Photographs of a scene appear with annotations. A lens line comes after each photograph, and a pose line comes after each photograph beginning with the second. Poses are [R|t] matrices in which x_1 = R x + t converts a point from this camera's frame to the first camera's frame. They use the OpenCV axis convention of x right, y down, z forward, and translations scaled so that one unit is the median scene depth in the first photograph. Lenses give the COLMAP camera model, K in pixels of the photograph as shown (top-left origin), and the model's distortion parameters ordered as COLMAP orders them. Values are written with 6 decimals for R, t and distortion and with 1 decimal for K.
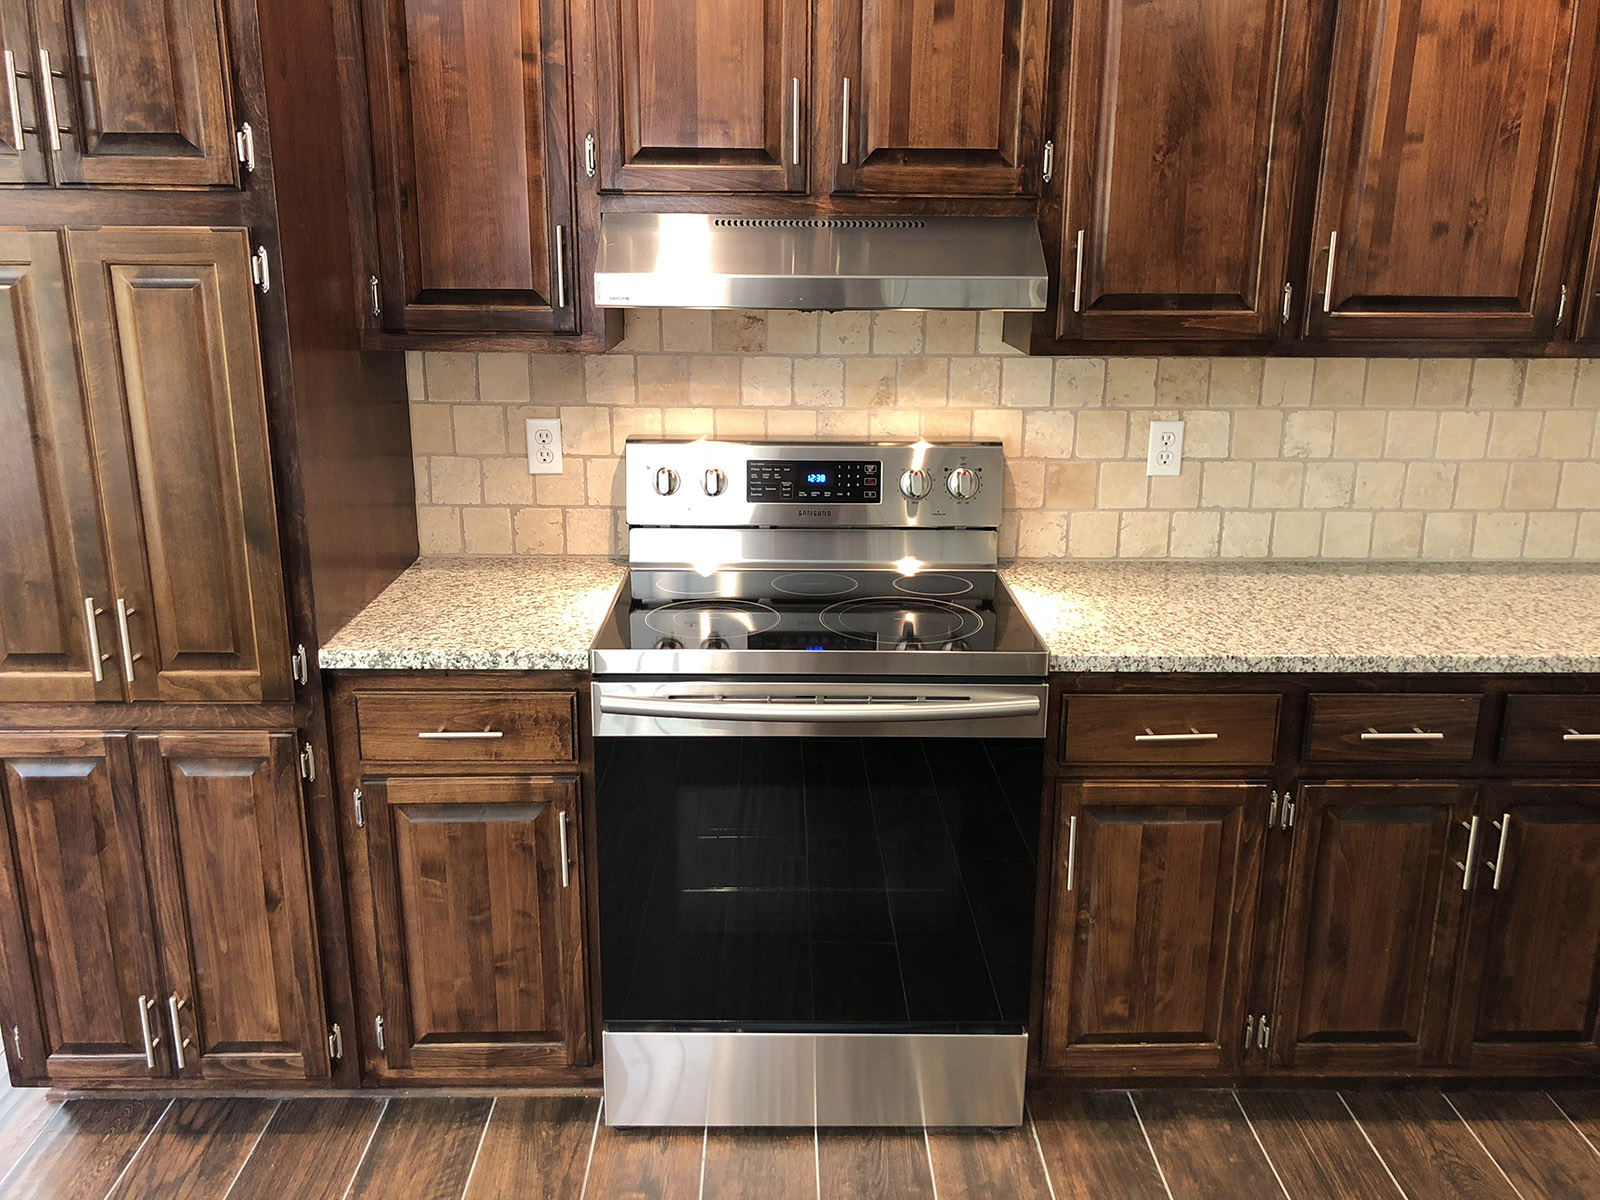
lens RADIAL K [[1319.6, 0, 788.5], [0, 1319.6, 588.6], [0, 0, 1]] dist [0.031794, -0.043413]
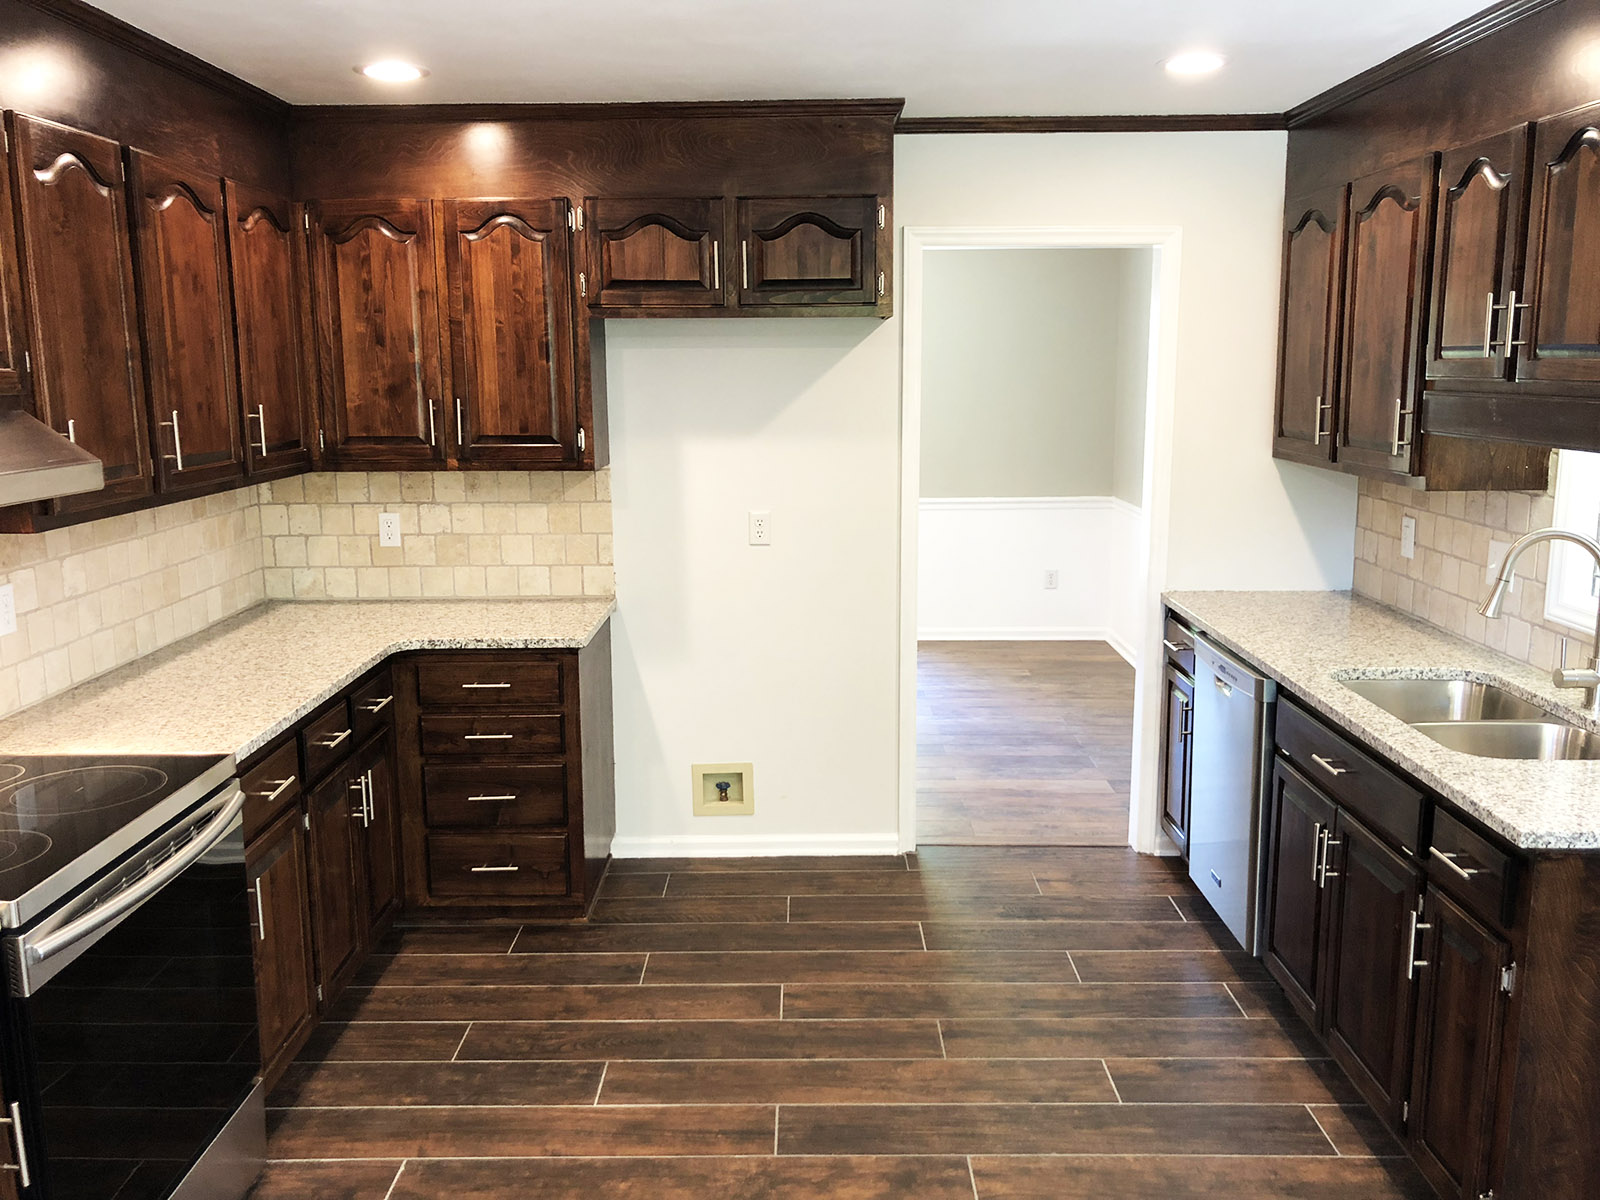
lens RADIAL K [[1319.6, 0, 797.3], [0, 1319.6, 587.5], [0, 0, 1]] dist [0.031794, -0.043413]
pose [[0.013745, -0.174805, 0.984507, -0.925813], [0.271044, 0.948388, 0.164608, -0.148934], [-0.962469, 0.264582, 0.060415, 0.353117]]
